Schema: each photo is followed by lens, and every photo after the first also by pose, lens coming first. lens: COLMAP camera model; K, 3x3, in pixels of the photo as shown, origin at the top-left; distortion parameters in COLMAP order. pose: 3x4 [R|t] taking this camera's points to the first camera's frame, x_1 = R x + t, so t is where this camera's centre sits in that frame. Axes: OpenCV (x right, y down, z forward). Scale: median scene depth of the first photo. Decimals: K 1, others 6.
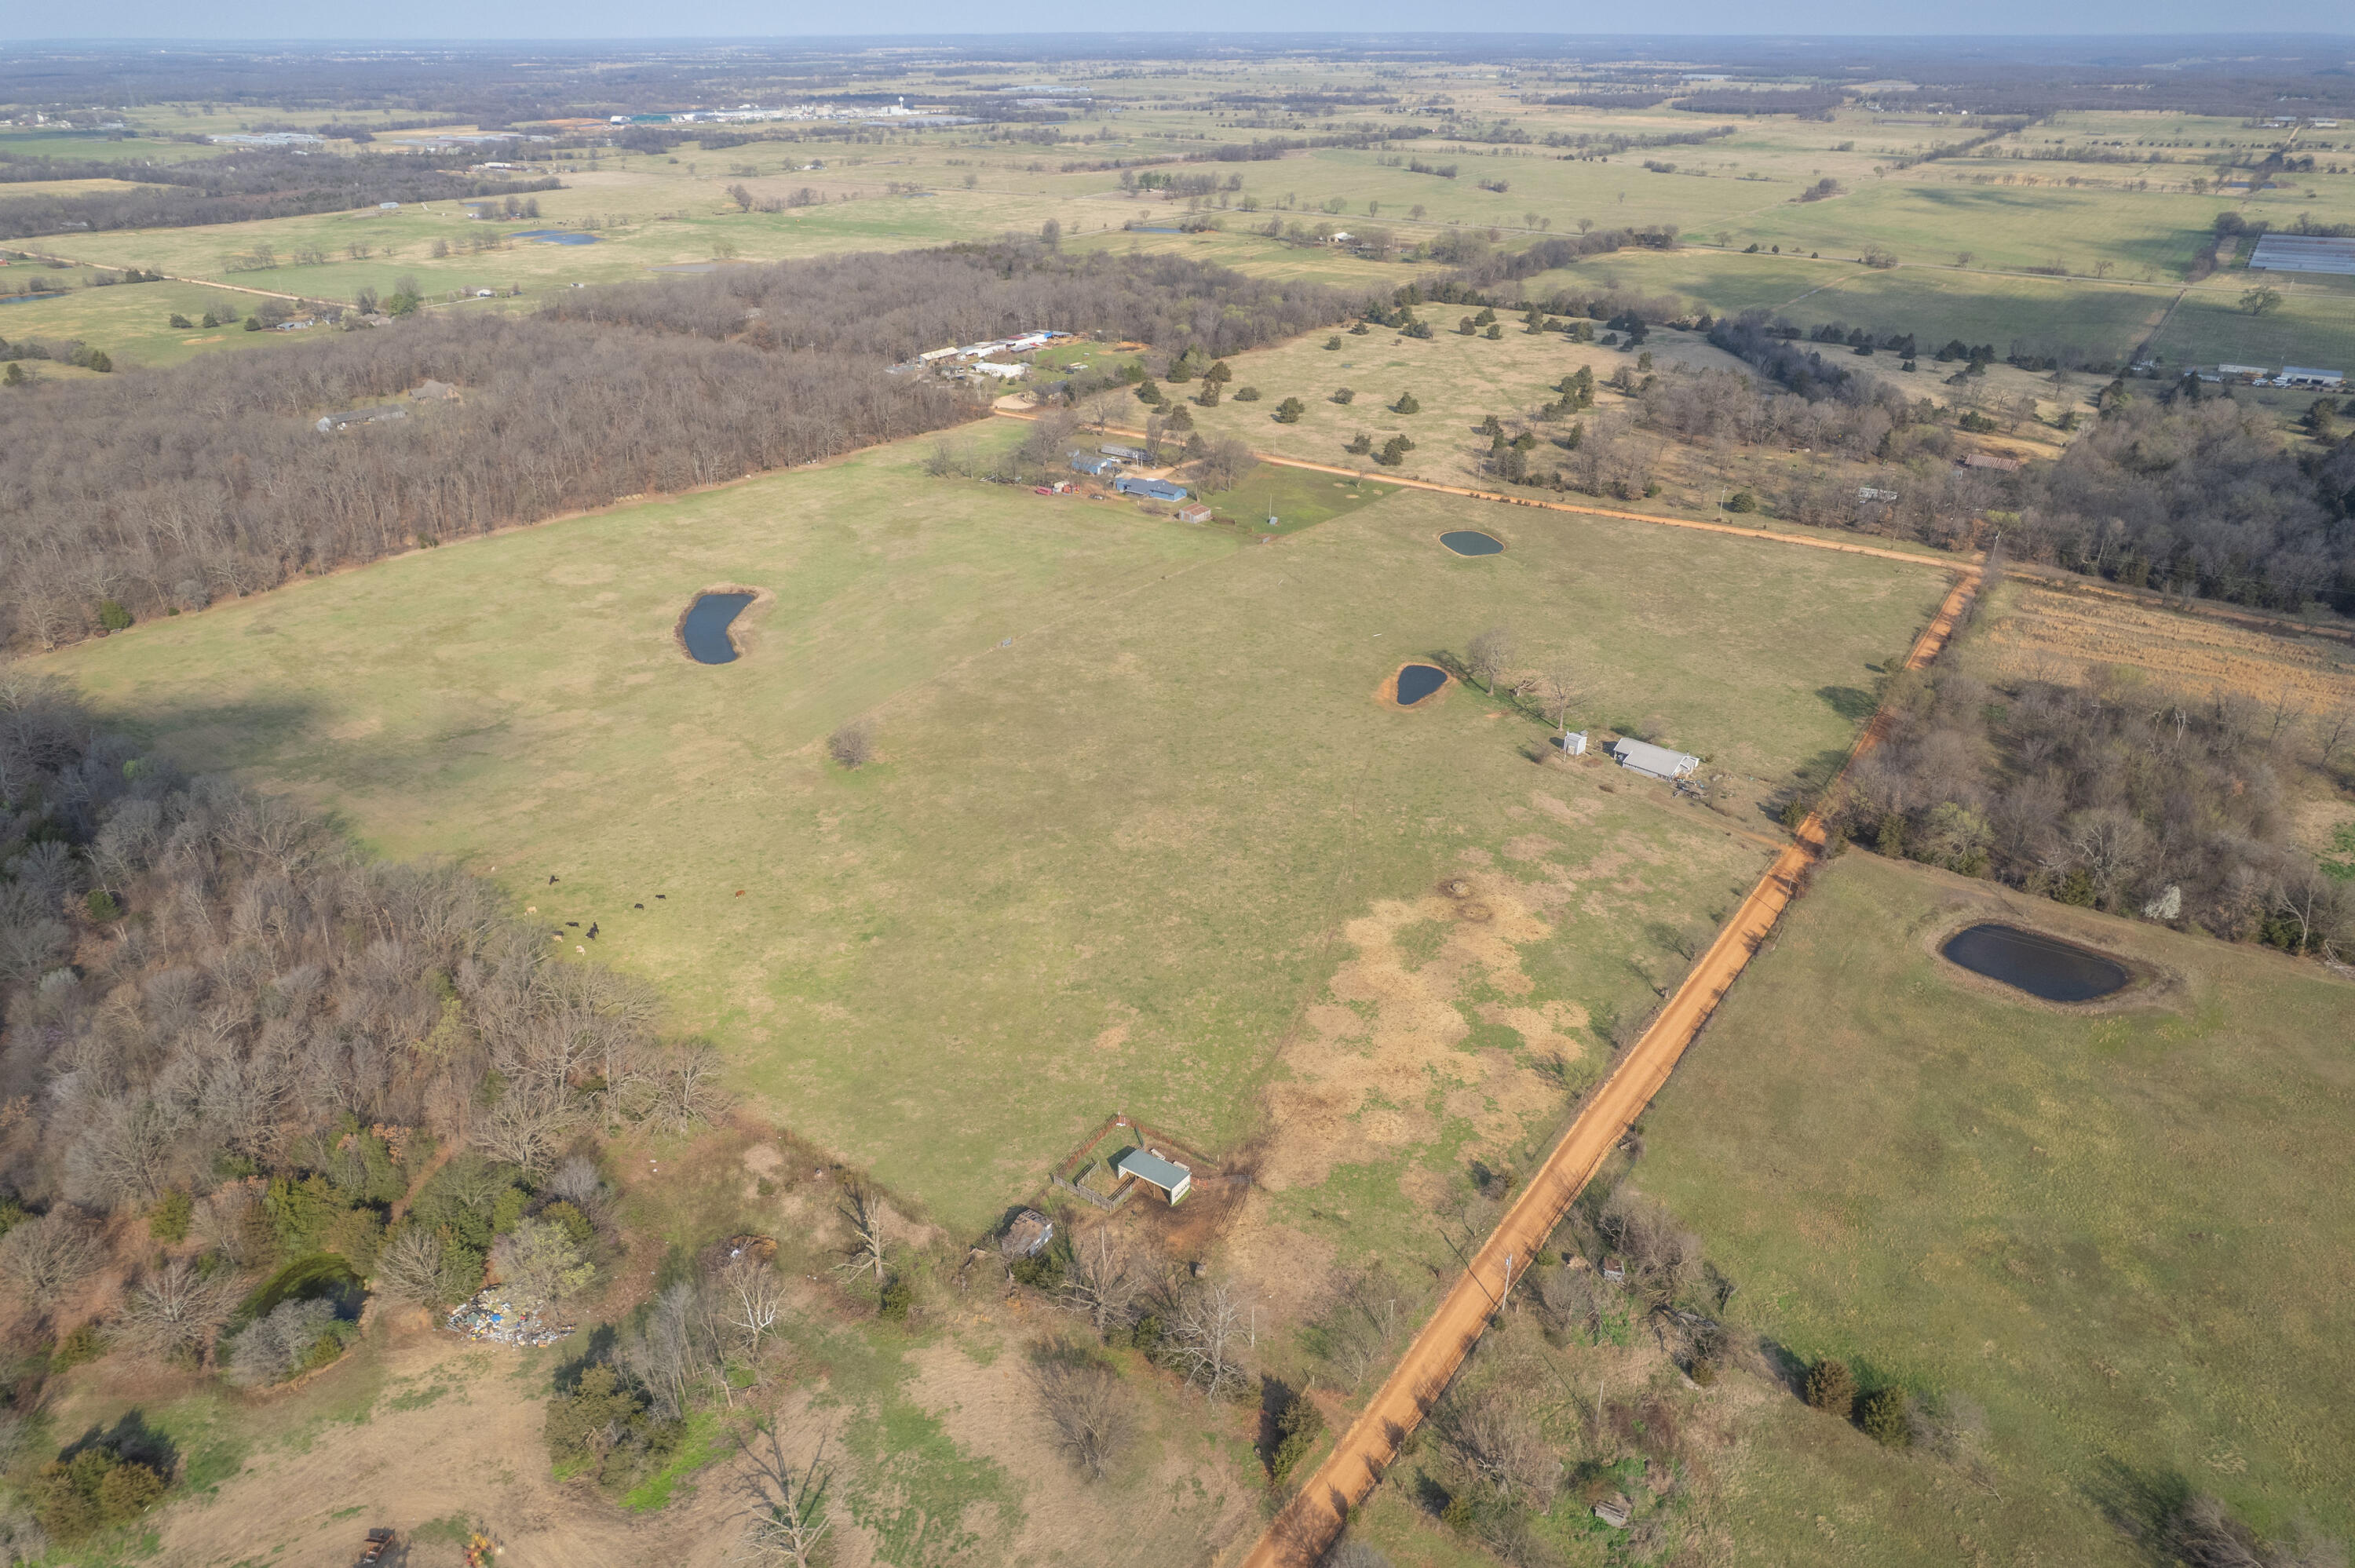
lens RADIAL K [[1498.7, 0, 1177.5], [0, 1498.7, 784.0], [0, 0, 1]] dist [-0.068273, 0.061823]
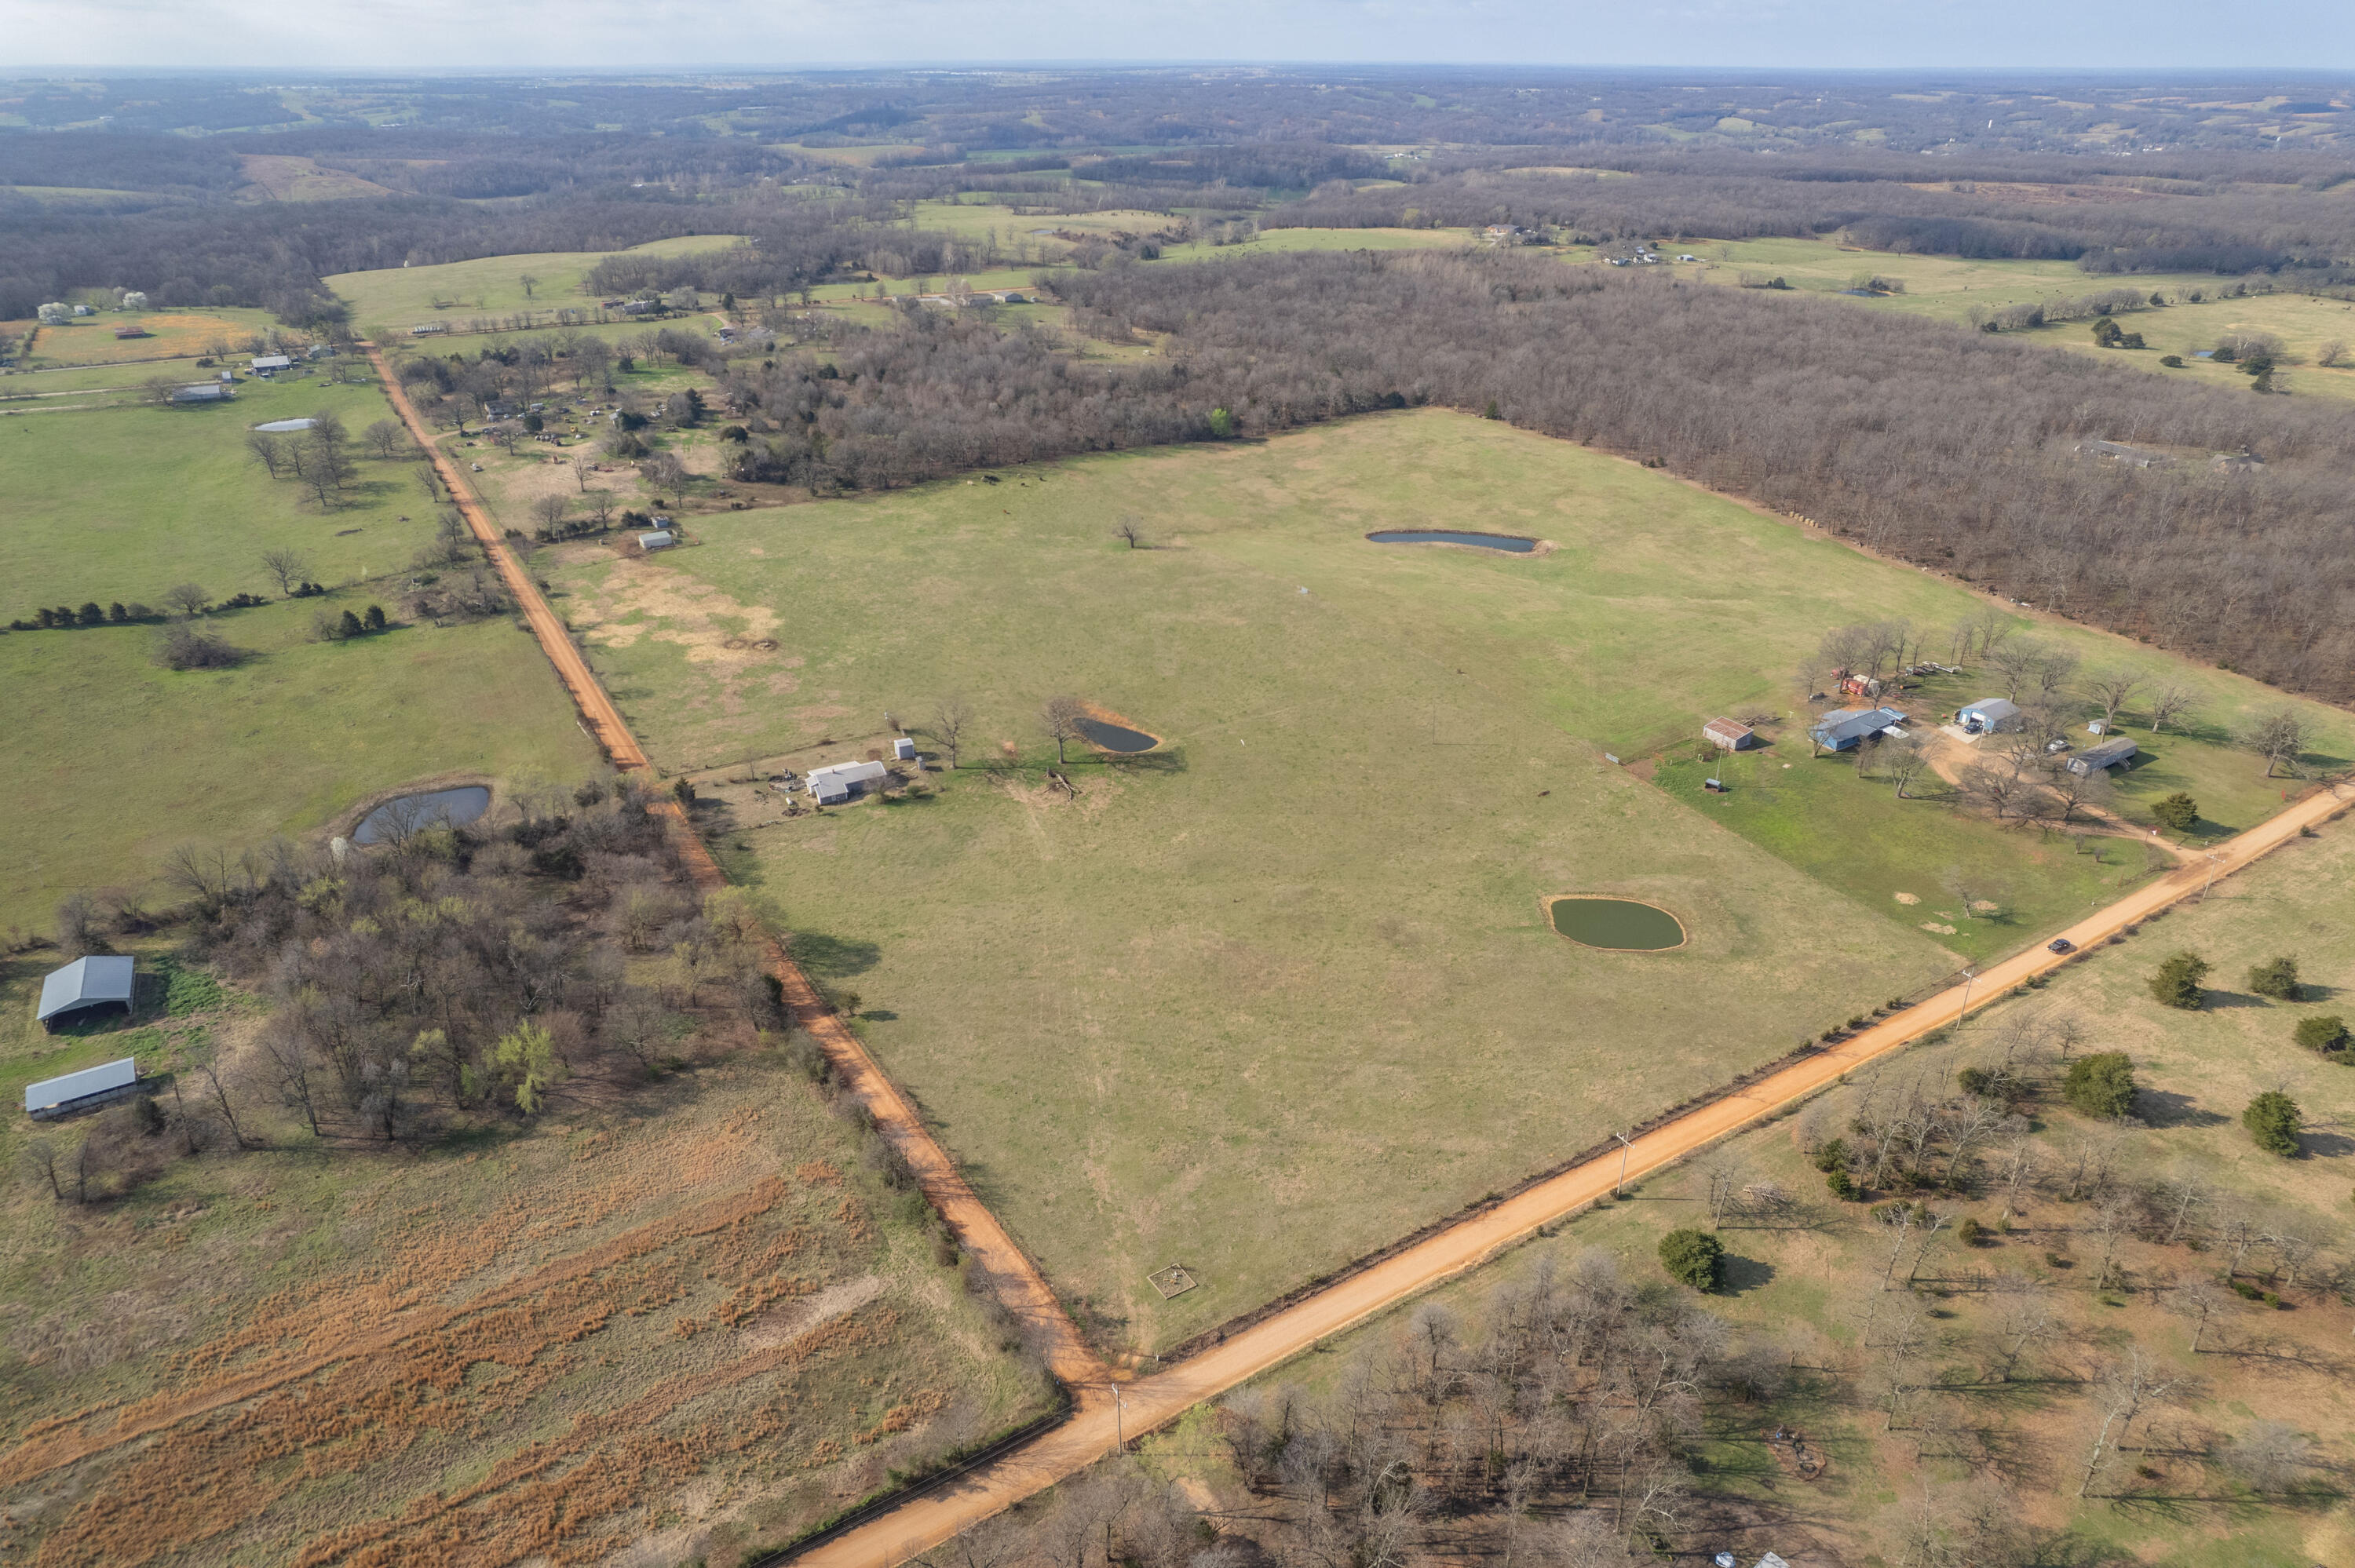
lens RADIAL K [[1516.8, 0, 1167.5], [0, 1516.8, 774.6], [0, 0, 1]] dist [-0.074403, 0.062813]
pose [[-0.384968, 0.403001, -0.830295, 1.256413], [-0.424240, 0.721684, 0.546985, -0.776131], [0.819646, 0.562816, -0.106856, 1.498607]]
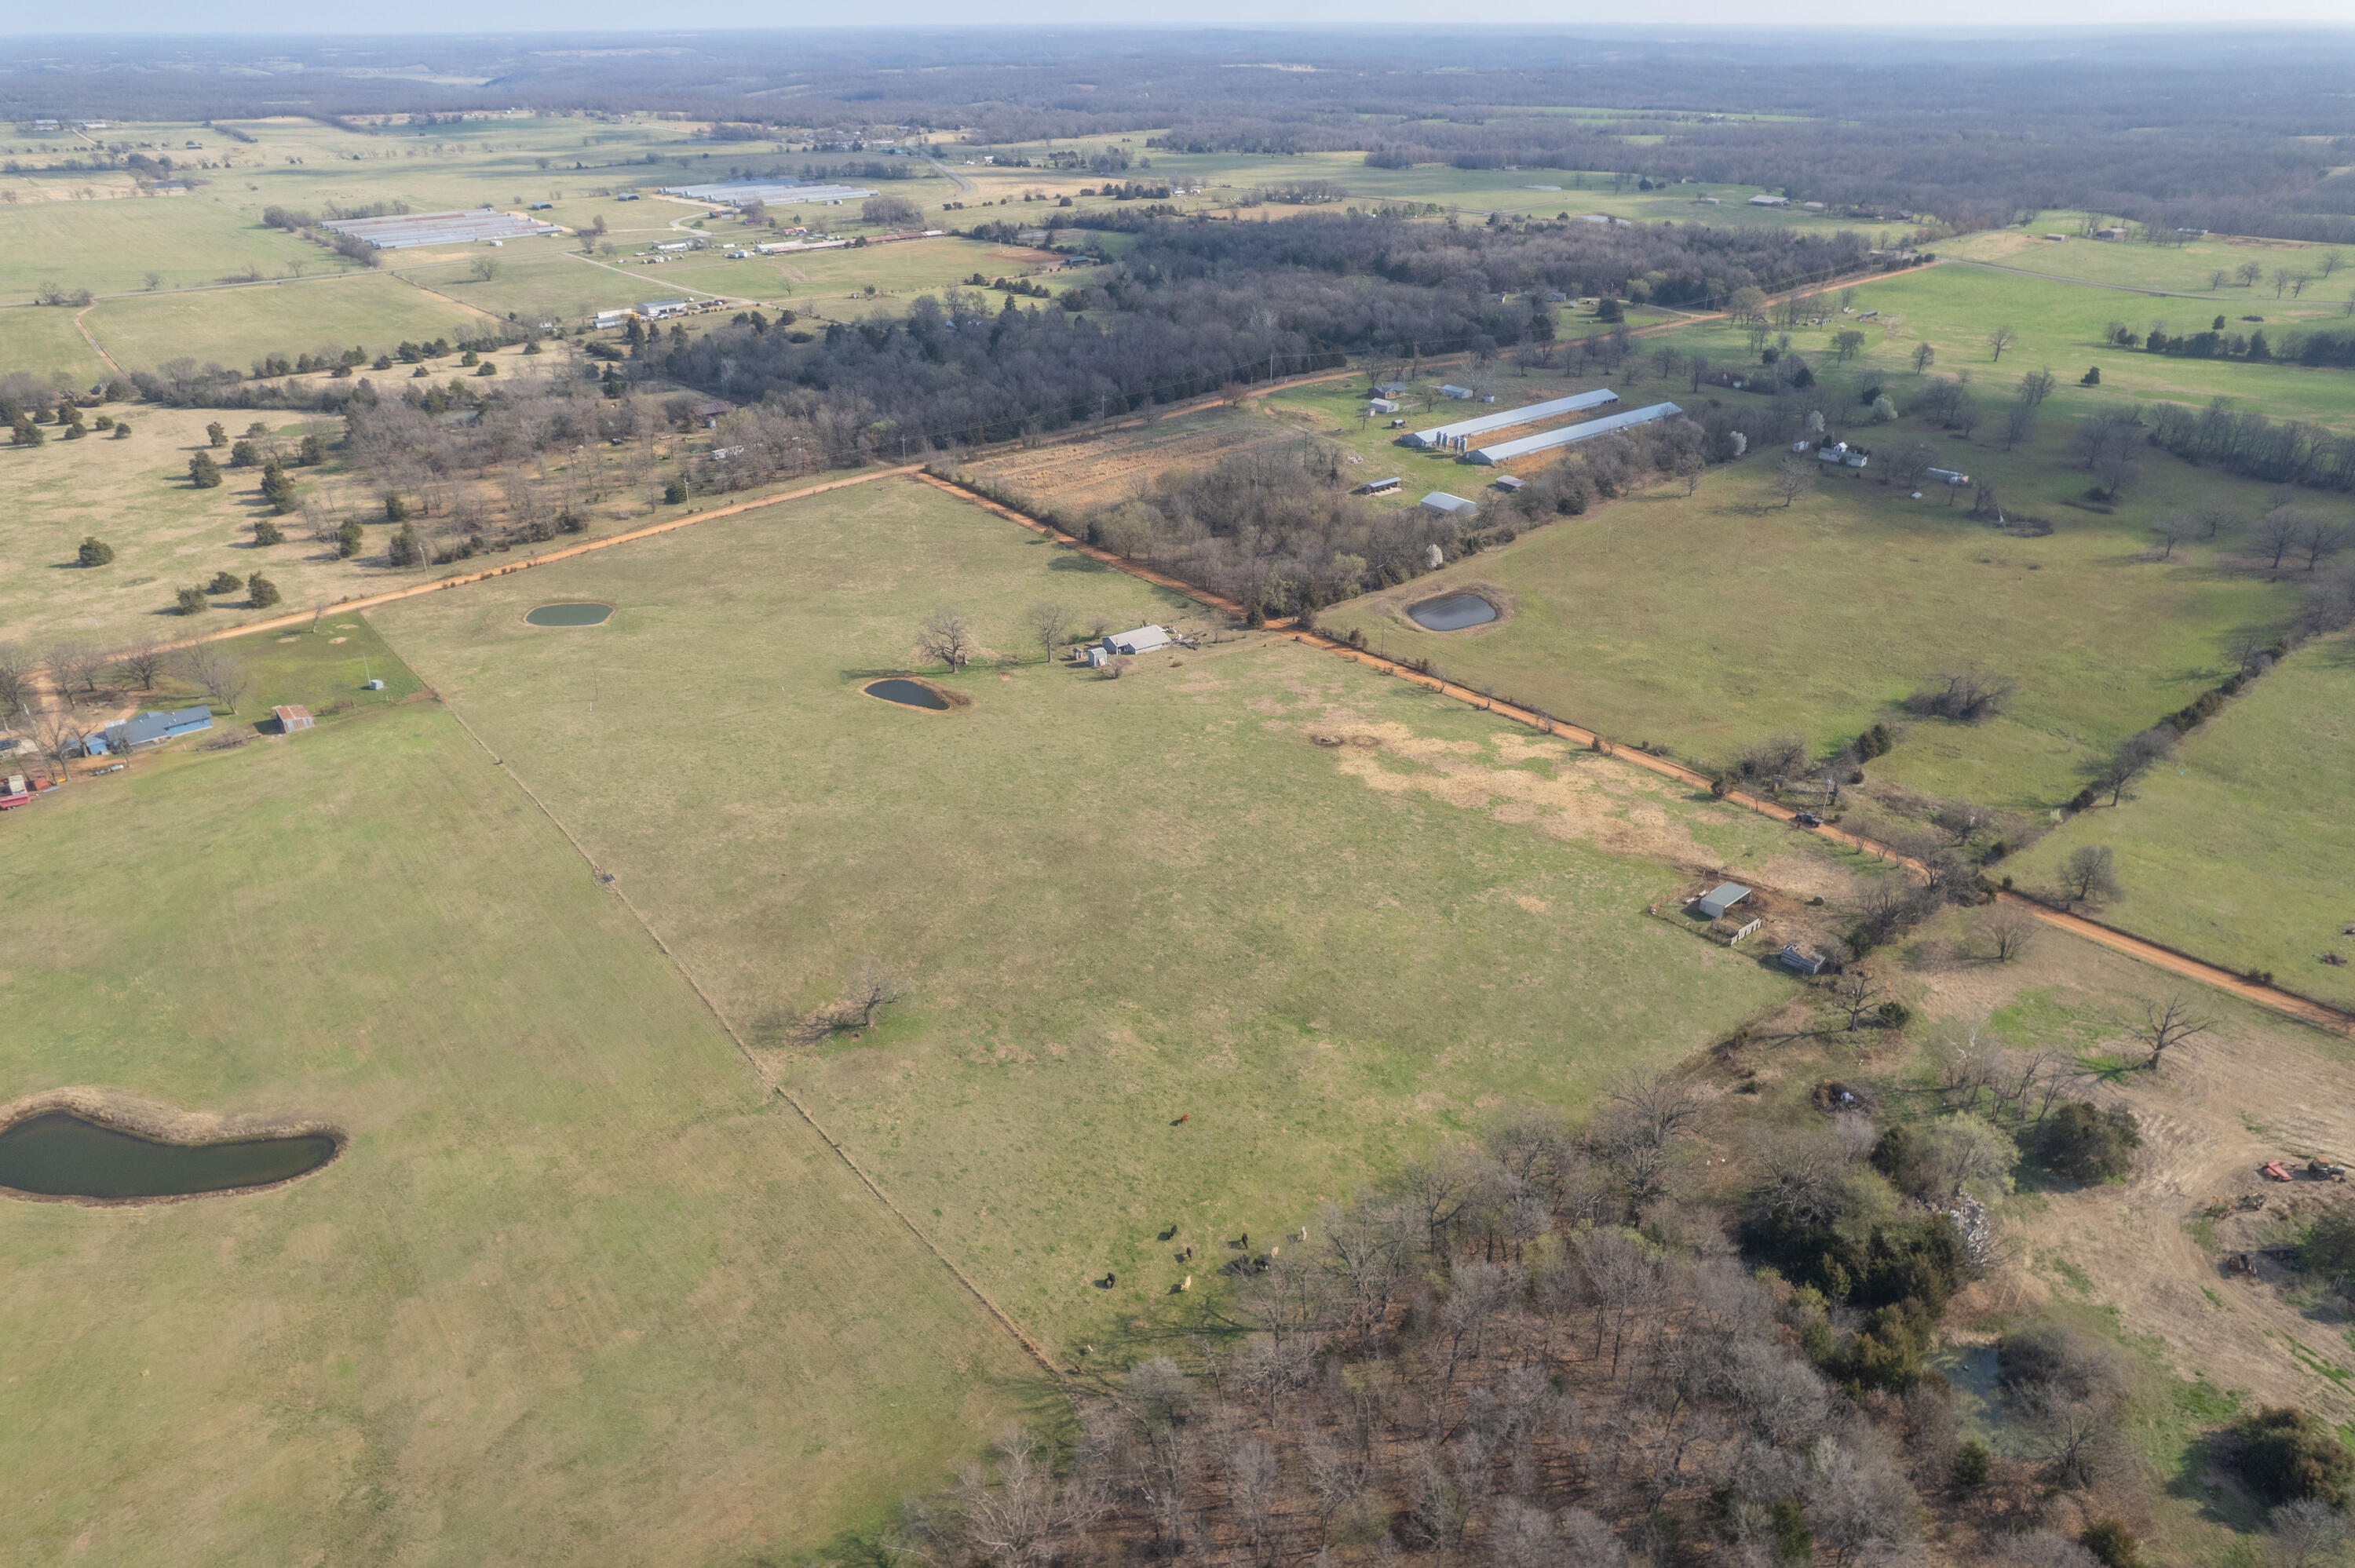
lens RADIAL K [[1516.8, 0, 1167.5], [0, 1516.8, 774.6], [0, 0, 1]] dist [-0.074403, 0.062813]
pose [[0.272130, -0.437300, 0.857155, -0.874904], [0.446961, 0.846291, 0.289856, -0.306935], [-0.852157, 0.304236, 0.425757, 0.583908]]
